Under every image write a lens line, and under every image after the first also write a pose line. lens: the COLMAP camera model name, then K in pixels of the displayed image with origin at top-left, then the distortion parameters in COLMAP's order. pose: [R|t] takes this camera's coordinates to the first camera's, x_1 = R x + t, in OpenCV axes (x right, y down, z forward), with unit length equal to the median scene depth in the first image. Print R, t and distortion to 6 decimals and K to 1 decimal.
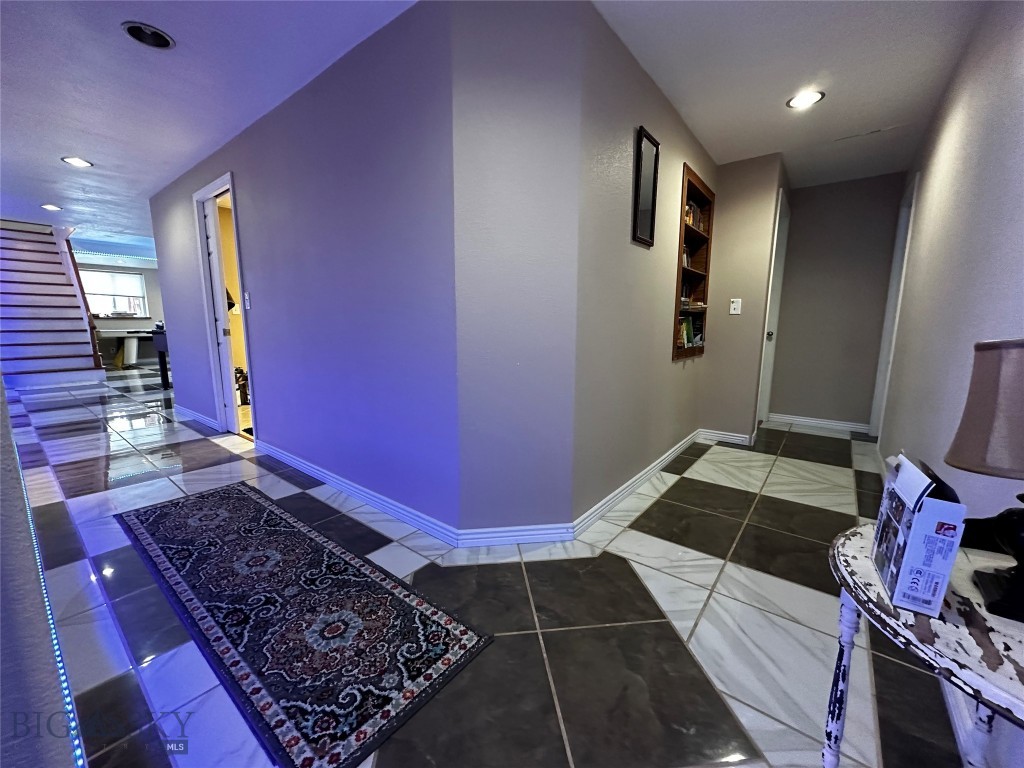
lens RADIAL K [[407.3, 0, 515.6], [0, 407.3, 390.0], [0, 0, 1]] dist [0.000713, 0.000051]
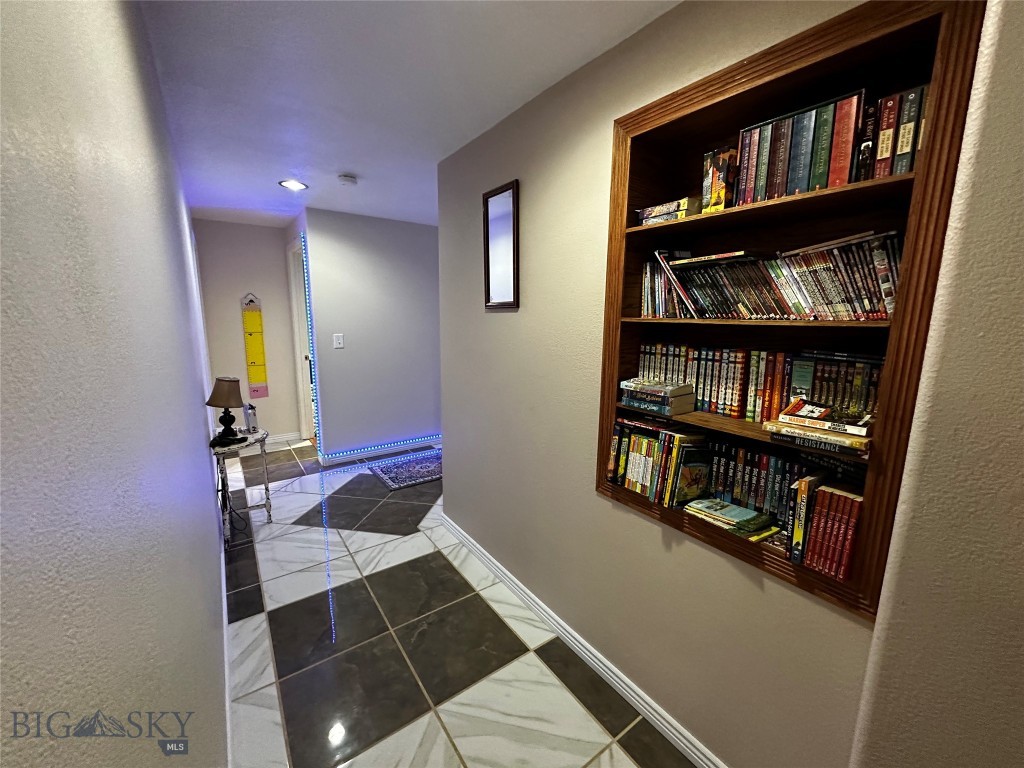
lens RADIAL K [[407.3, 0, 514.8], [0, 407.3, 380.7], [0, 0, 1]] dist [0.000713, 0.000051]
pose [[-0.278715, 0.156921, -0.947467, 1.518828], [-0.155439, 0.966182, 0.205746, -0.522361], [0.947711, 0.204618, -0.244898, 1.657859]]
